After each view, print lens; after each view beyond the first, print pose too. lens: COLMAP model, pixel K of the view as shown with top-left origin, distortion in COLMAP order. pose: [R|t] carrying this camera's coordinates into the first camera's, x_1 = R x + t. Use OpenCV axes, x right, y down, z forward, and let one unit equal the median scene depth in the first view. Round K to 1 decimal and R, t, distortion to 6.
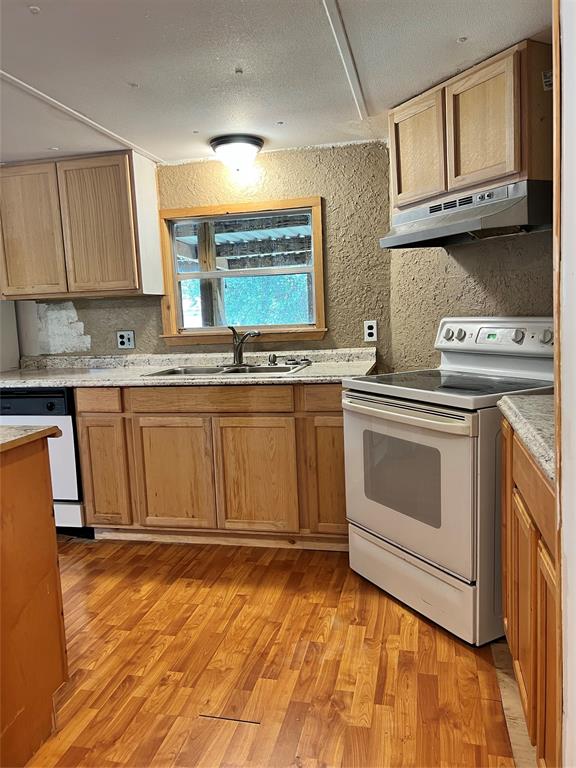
lens RADIAL K [[578.6, 0, 286.9], [0, 578.6, 385.9], [0, 0, 1]] dist [0.061037, -0.076510]
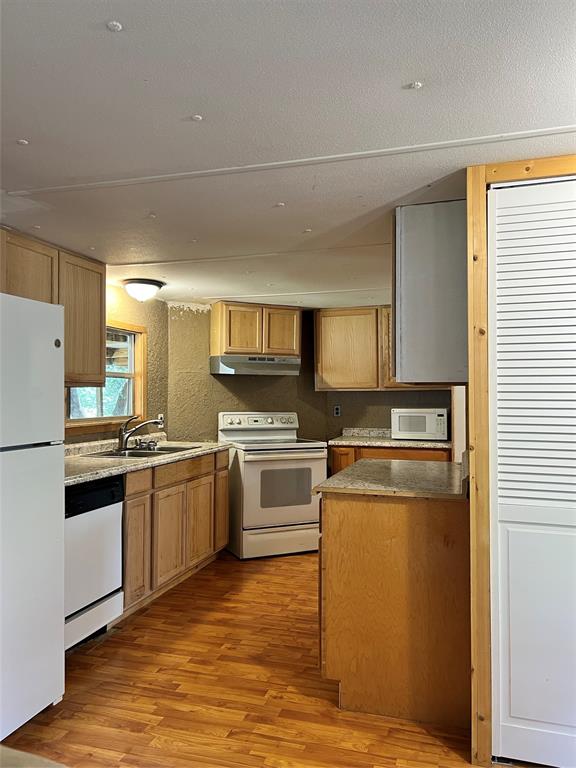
lens RADIAL K [[578.6, 0, 291.1], [0, 578.6, 384.0], [0, 0, 1]] dist [0.061037, -0.076510]
pose [[0.065387, 0.064890, 0.995748, -1.549910], [0.121433, 0.989949, -0.072486, -0.048838], [-0.990444, 0.125657, 0.056850, 0.682766]]
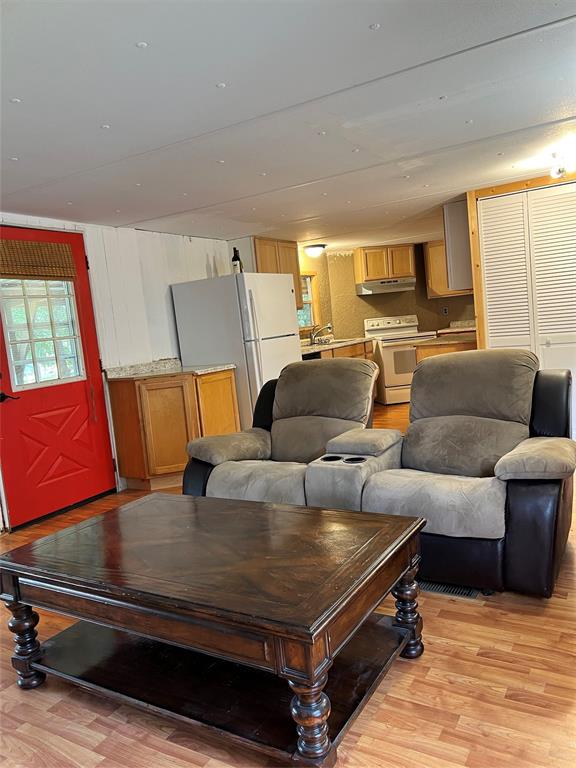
lens RADIAL K [[578.6, 0, 287.2], [0, 578.6, 382.9], [0, 0, 1]] dist [0.061037, -0.076510]
pose [[0.314673, -0.088983, 0.945020, -2.610553], [0.202315, 0.979006, 0.024816, 0.040469], [-0.927389, 0.183382, 0.326069, 0.498297]]
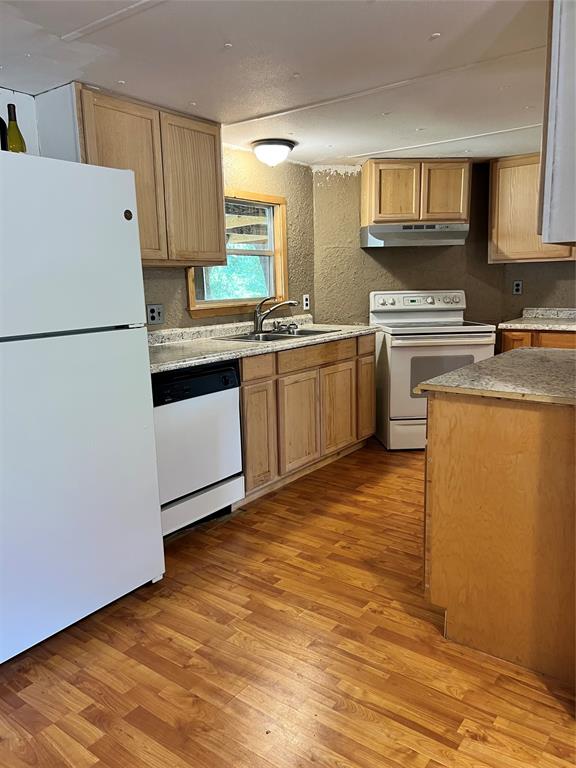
lens RADIAL K [[578.6, 0, 285.6], [0, 578.6, 384.0], [0, 0, 1]] dist [0.061037, -0.076510]
pose [[0.406453, -0.129336, 0.904471, -1.360843], [0.120267, 0.988890, 0.087362, -0.033656], [-0.905722, 0.073269, 0.417492, 0.571700]]
